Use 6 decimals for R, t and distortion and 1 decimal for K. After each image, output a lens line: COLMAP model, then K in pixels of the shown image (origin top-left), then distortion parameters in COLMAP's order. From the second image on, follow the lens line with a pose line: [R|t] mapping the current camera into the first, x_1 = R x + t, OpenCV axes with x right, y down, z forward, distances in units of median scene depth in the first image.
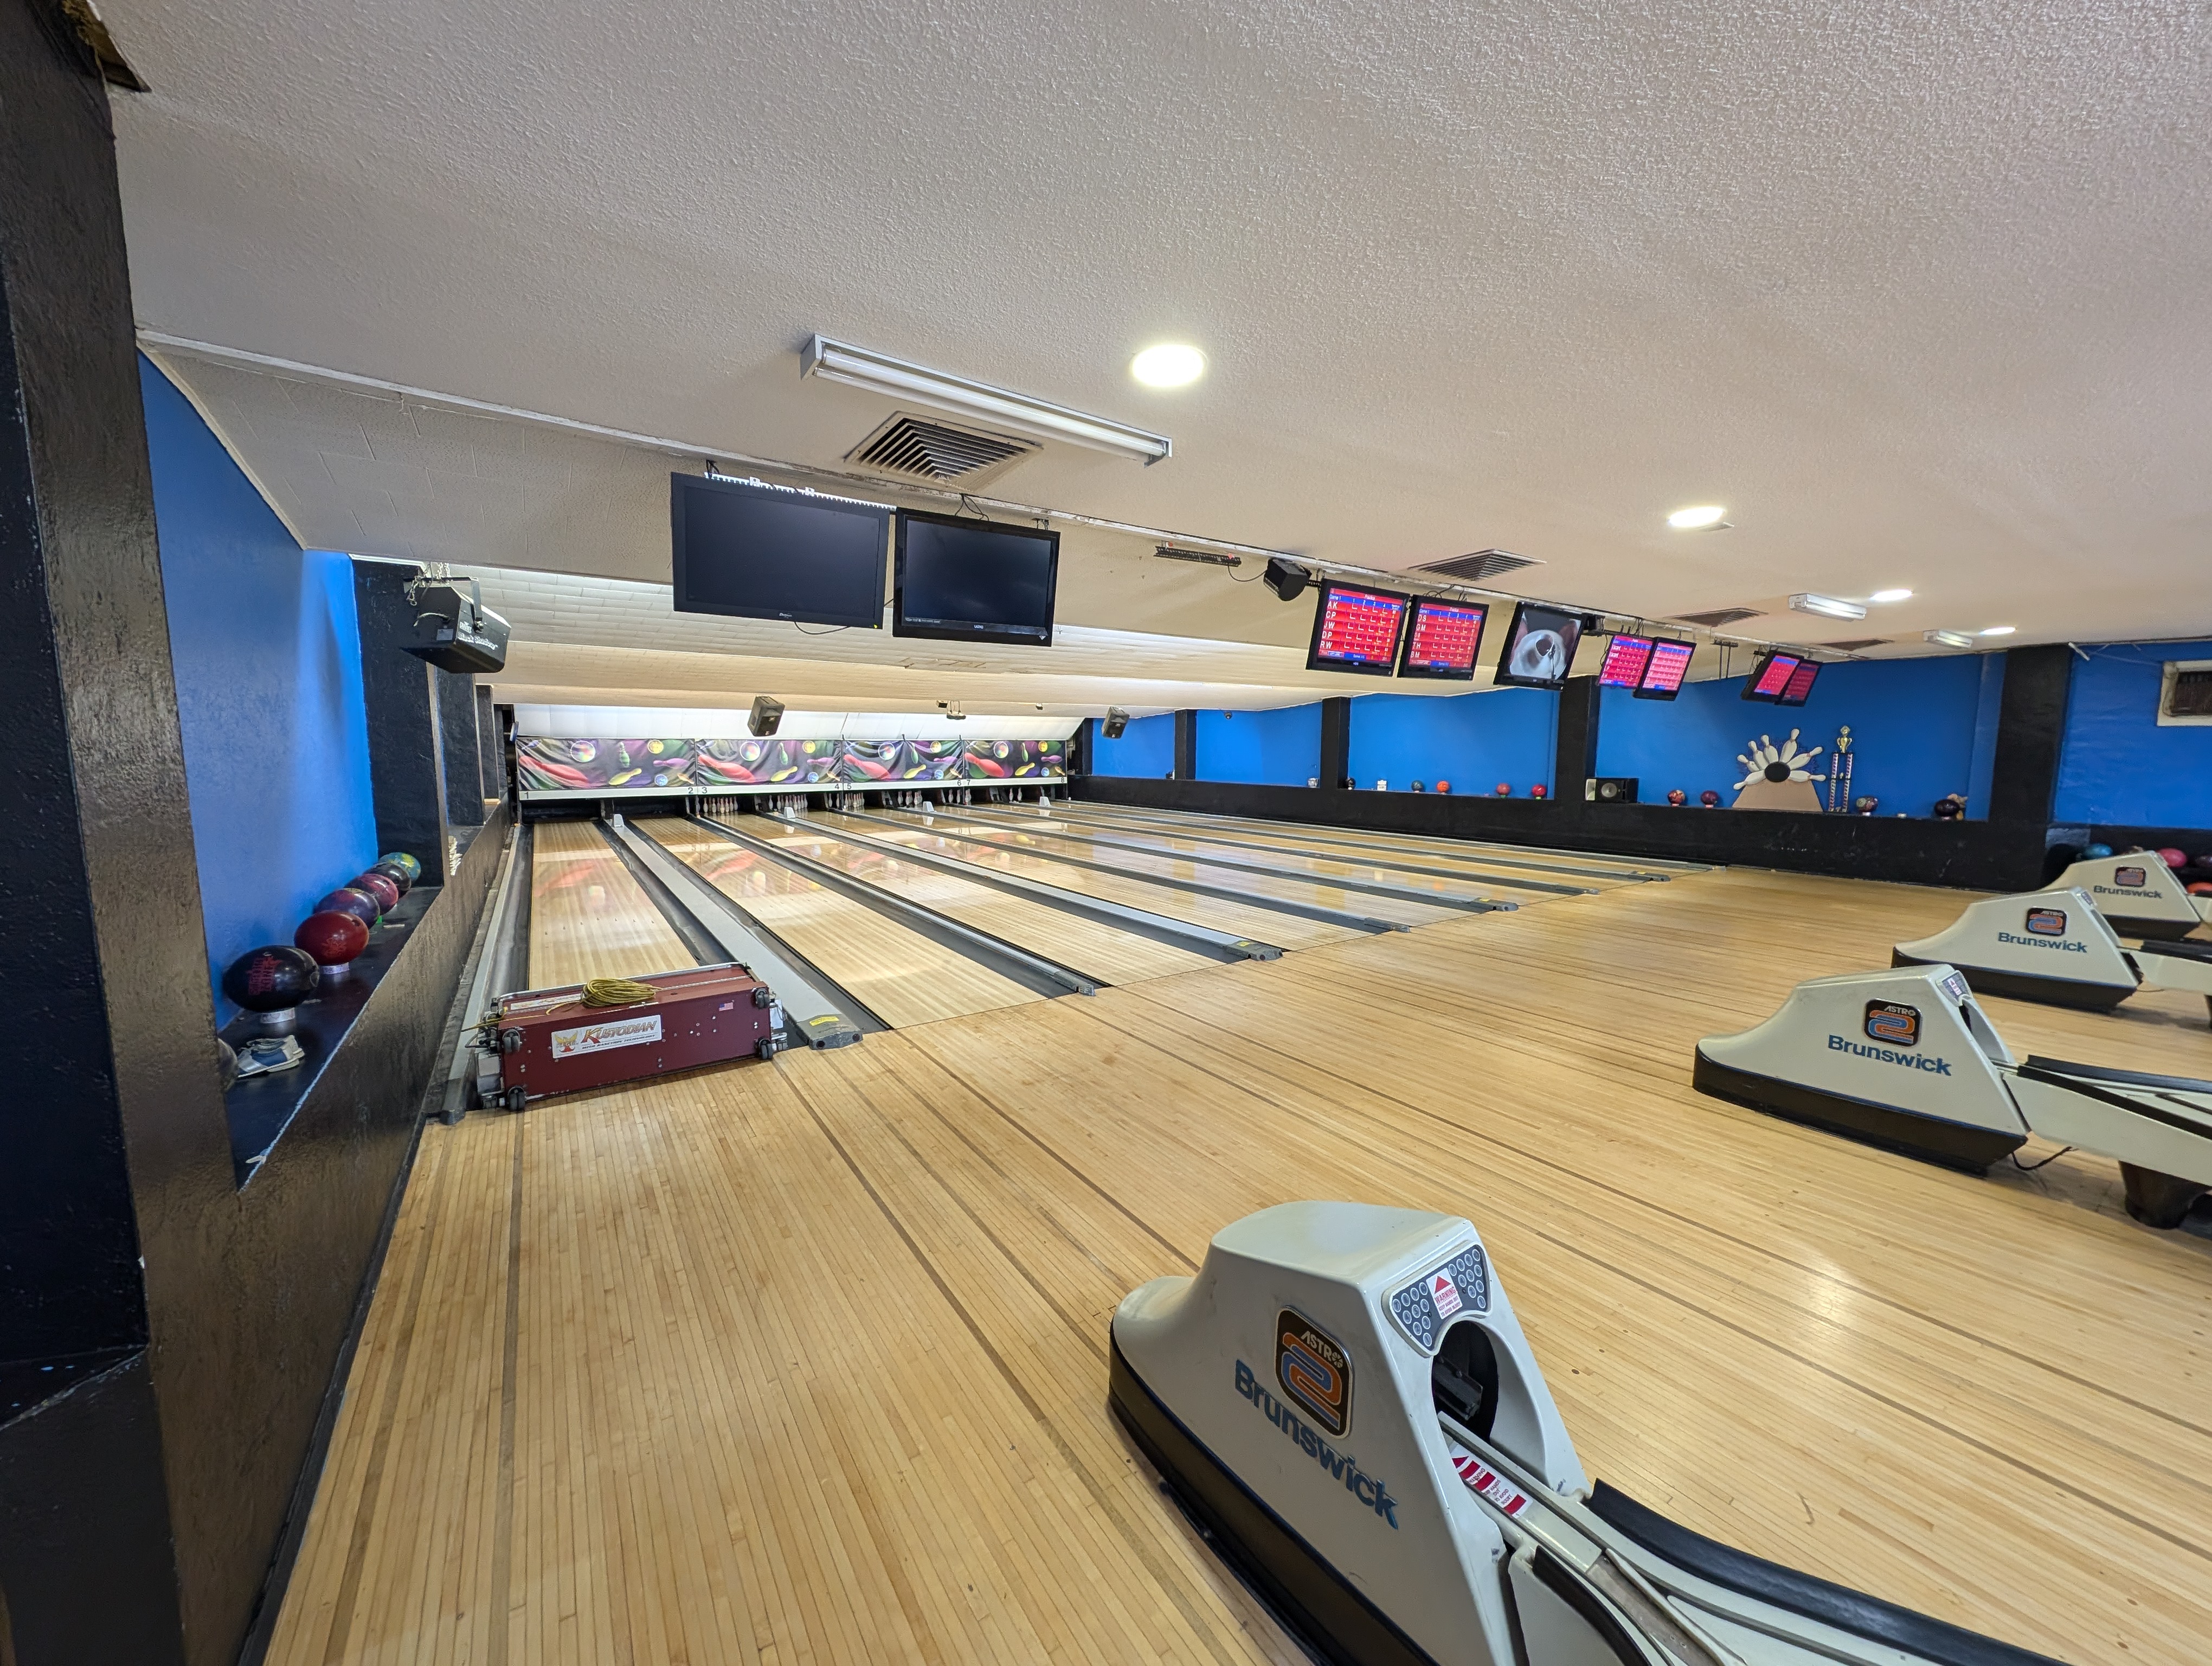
lens RADIAL K [[842.2, 0, 1098.9], [0, 842.2, 832.4], [0, 0, 1]] dist [0.000081, -0.001159]
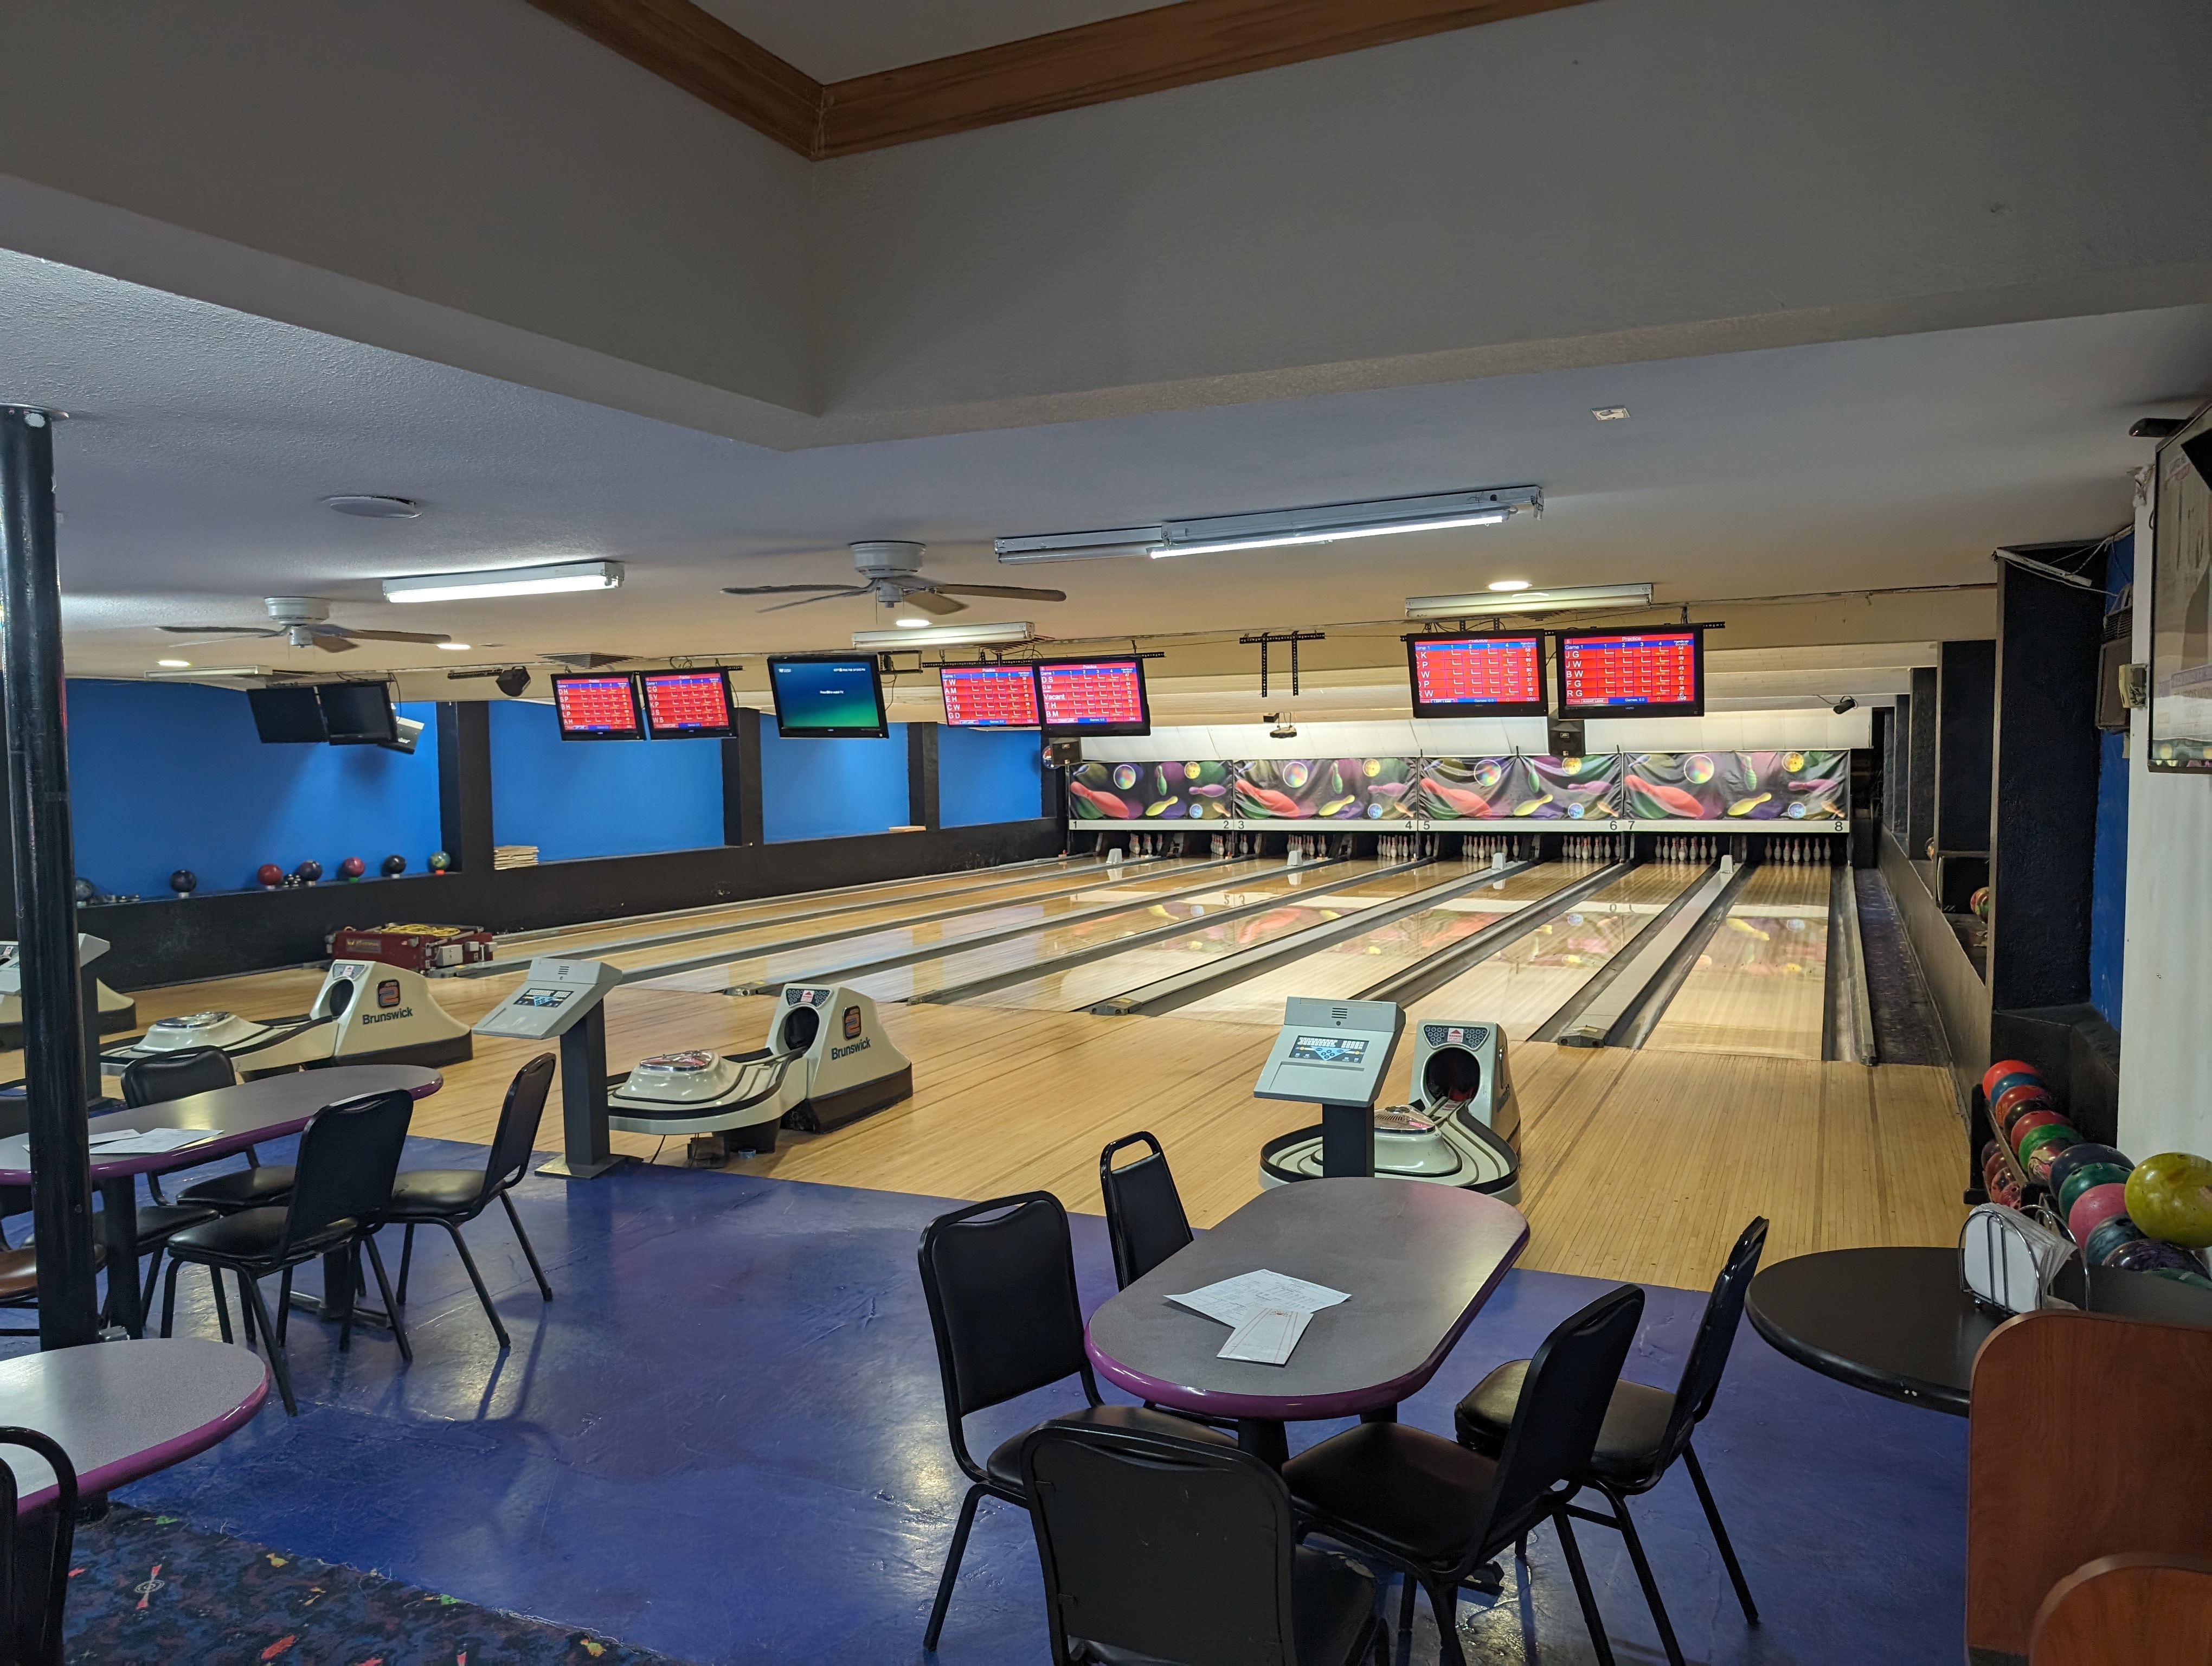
lens RADIAL K [[1576.5, 0, 1095.7], [0, 1576.5, 849.8], [0, 0, 1]] dist [0.019557, -0.017273]
pose [[0.530078, 0.041656, -0.846925, 1.298302], [-0.069864, 0.997542, 0.005337, -0.046060], [0.845066, 0.056340, 0.531686, 0.193011]]
